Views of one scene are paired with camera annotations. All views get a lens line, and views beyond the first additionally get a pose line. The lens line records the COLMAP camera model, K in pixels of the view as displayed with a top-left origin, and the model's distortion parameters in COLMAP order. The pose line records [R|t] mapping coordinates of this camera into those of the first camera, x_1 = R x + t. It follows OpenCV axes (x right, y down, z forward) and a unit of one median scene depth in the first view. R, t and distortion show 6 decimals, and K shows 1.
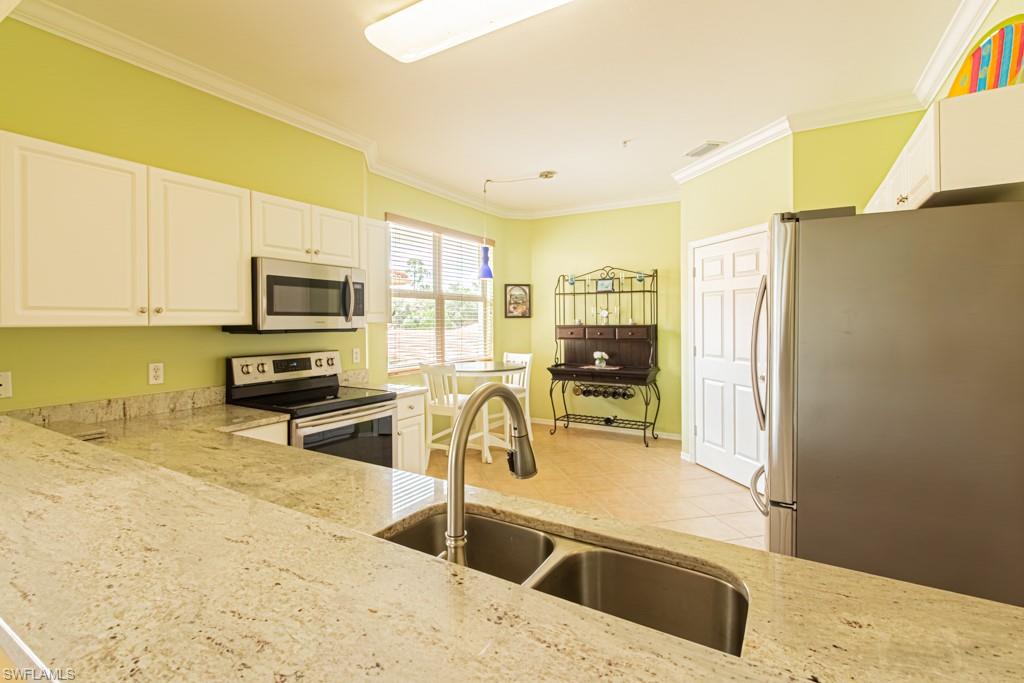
lens RADIAL K [[480.7, 0, 510.2], [0, 480.7, 321.2], [0, 0, 1]] dist [0.001769, -0.000232]
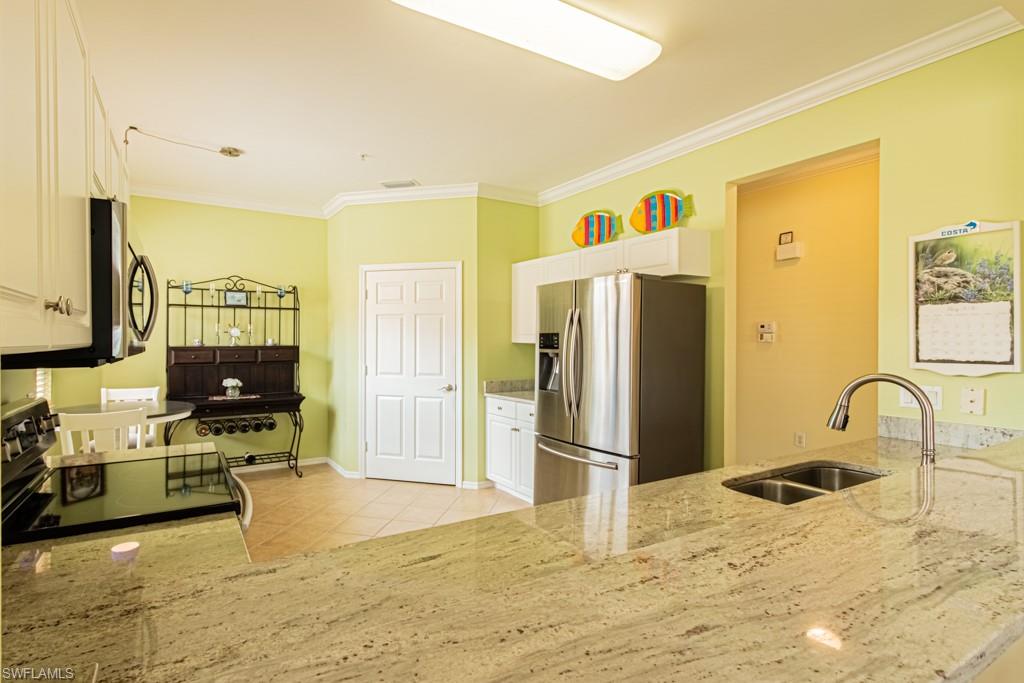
lens RADIAL K [[480.7, 0, 514.0], [0, 480.7, 343.7], [0, 0, 1]] dist [0.001769, -0.000232]
pose [[0.478031, -0.000770, 0.878343, -0.311355], [-0.001678, 0.999997, 0.001790, 0.001664], [-0.878342, -0.002330, 0.478028, 0.183308]]
